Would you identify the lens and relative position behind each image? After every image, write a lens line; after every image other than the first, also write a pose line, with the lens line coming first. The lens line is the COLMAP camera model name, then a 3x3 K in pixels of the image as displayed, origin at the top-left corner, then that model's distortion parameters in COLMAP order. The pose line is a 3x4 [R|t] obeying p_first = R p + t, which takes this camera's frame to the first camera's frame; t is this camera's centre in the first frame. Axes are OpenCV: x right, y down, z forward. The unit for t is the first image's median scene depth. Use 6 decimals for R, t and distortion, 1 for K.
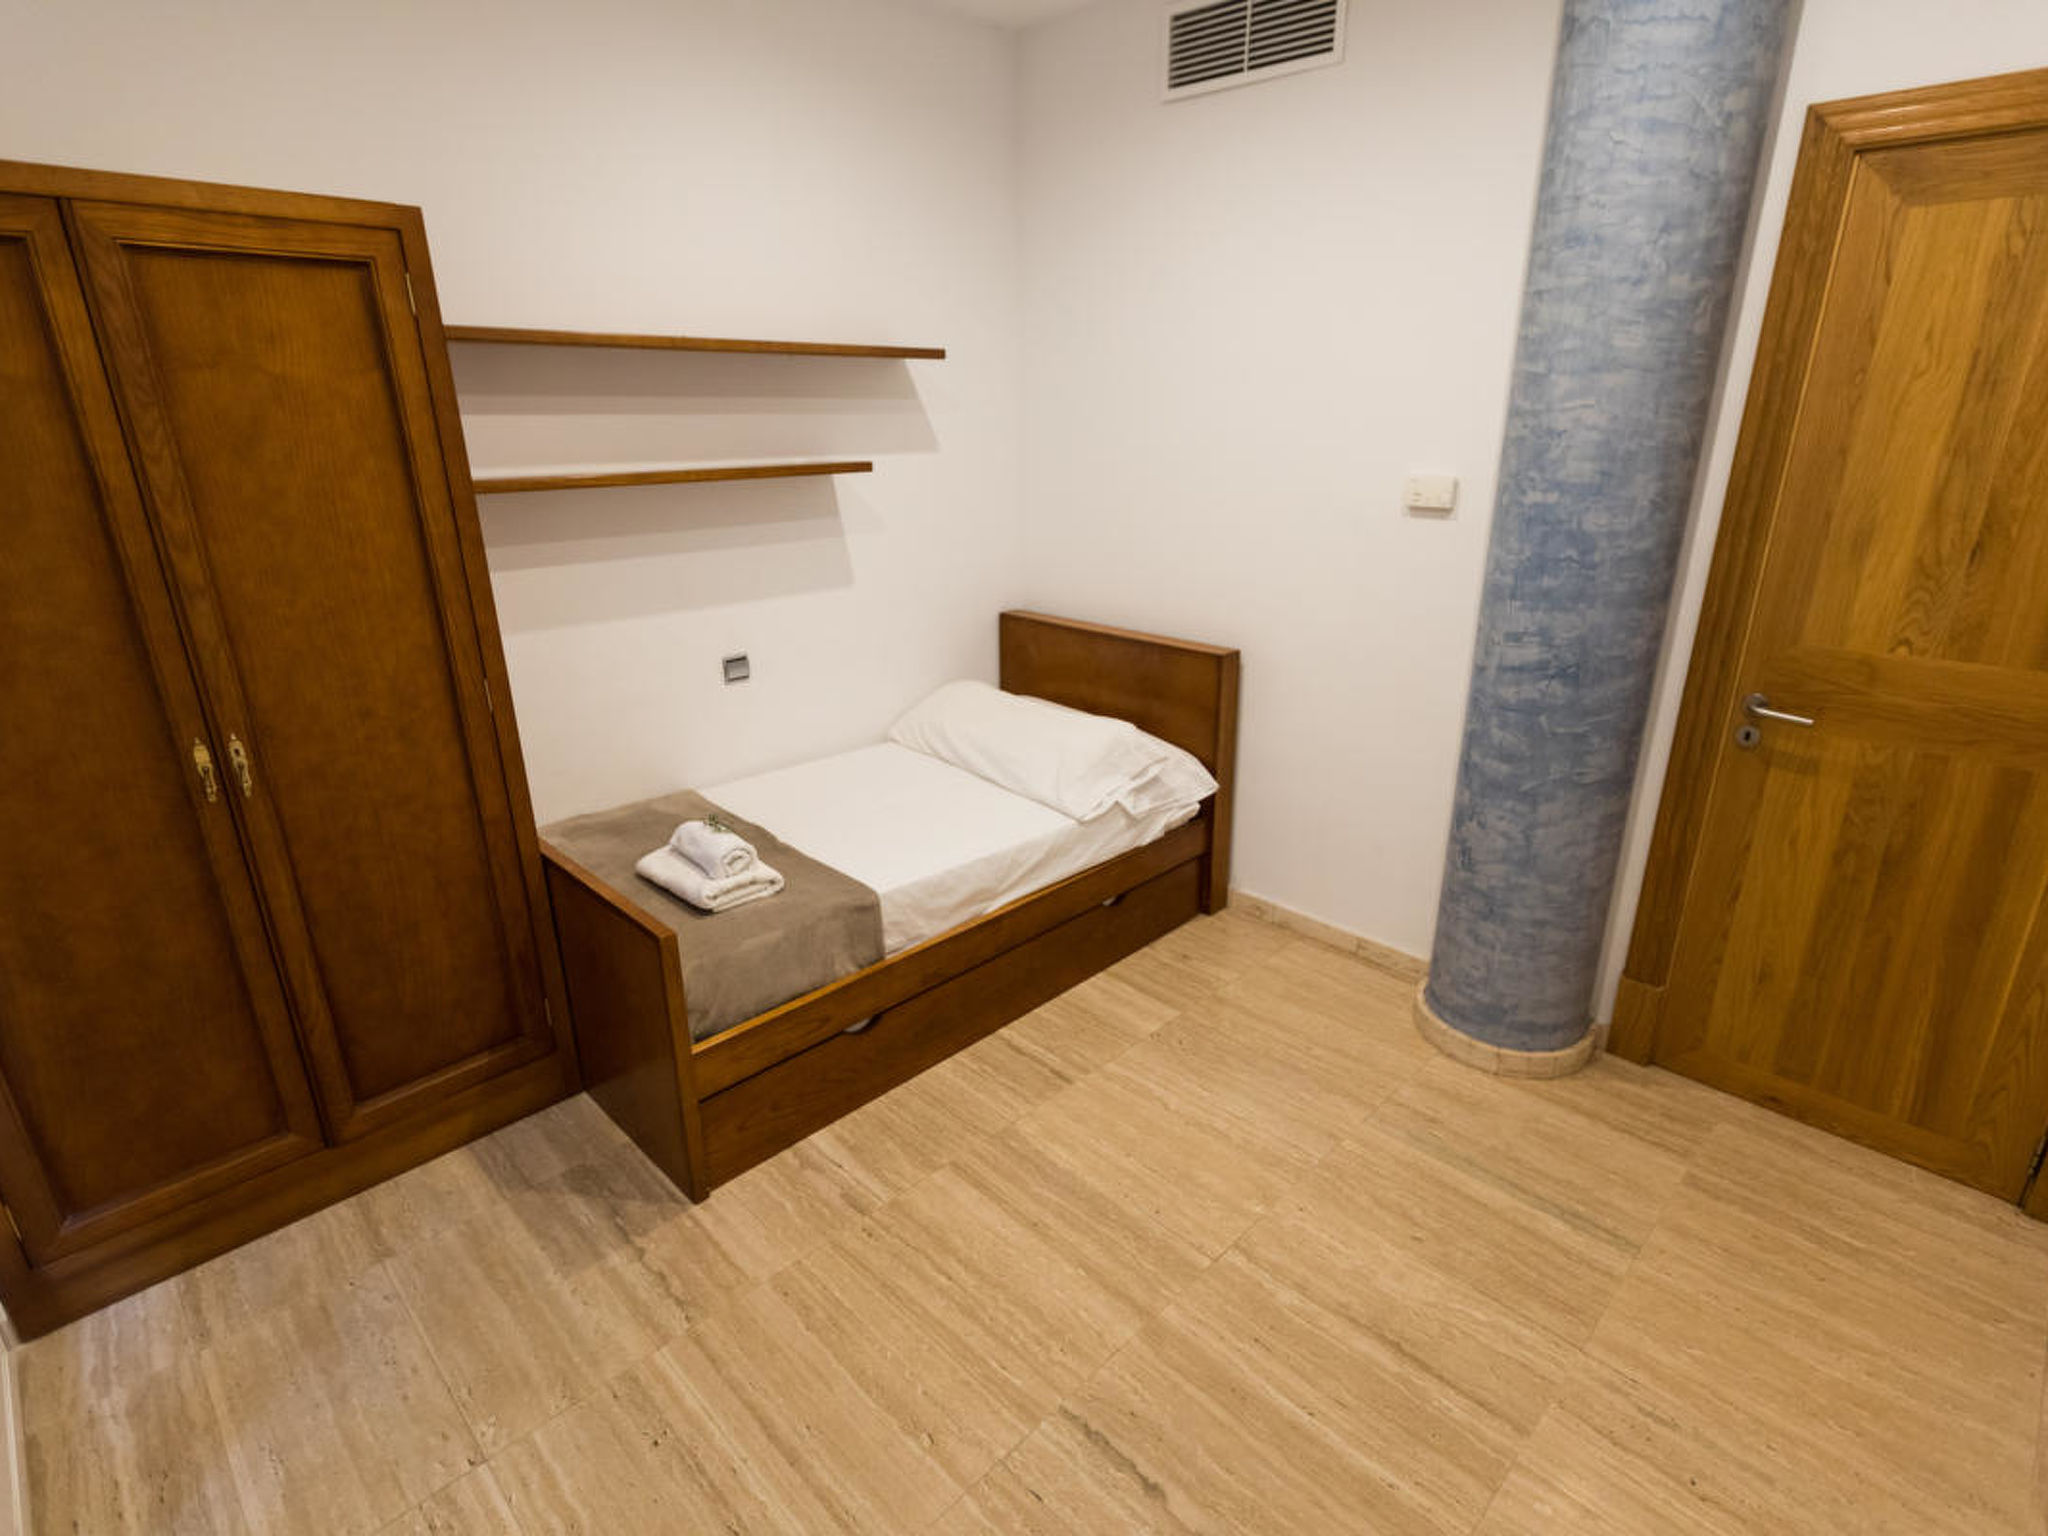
lens RADIAL K [[1032.8, 0, 1024.0], [0, 1032.8, 768.0], [0, 0, 1]] dist [-0.000821, -0.000227]
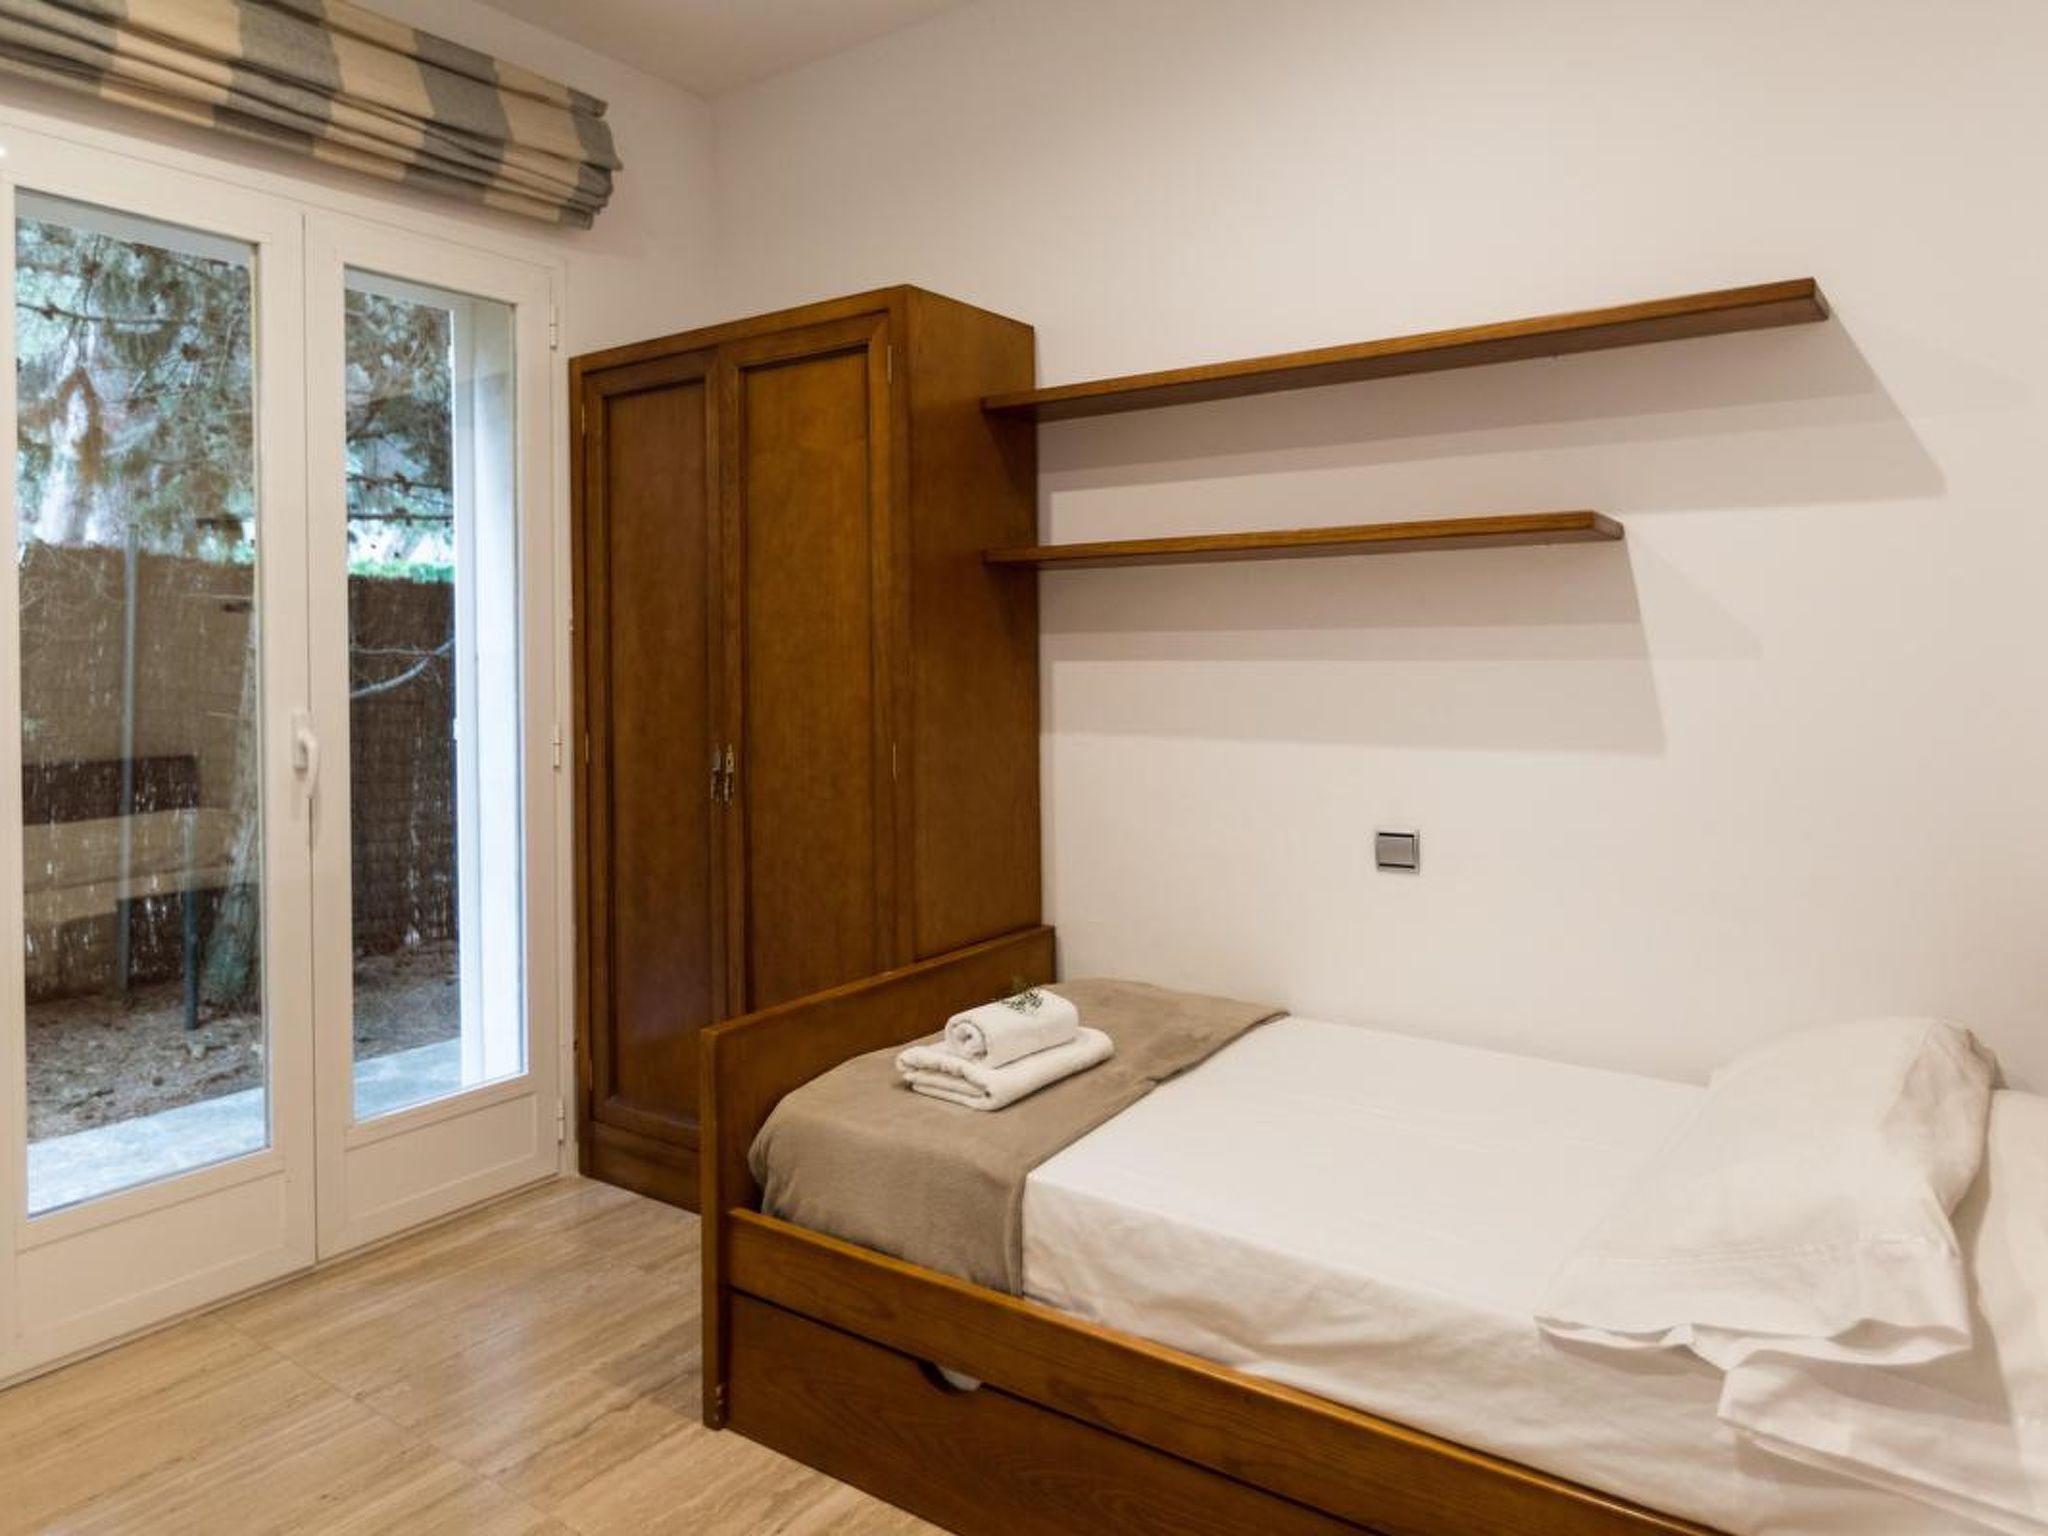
lens RADIAL K [[1350.0, 0, 1025.4], [0, 1350.0, 673.8], [0, 0, 1]] dist [-0.003083, -0.000222]
pose [[0.165270, 0.011132, -0.986185, 0.723324], [-0.315517, 0.947982, -0.042175, -0.136536], [0.934417, 0.318129, 0.160186, 0.934785]]
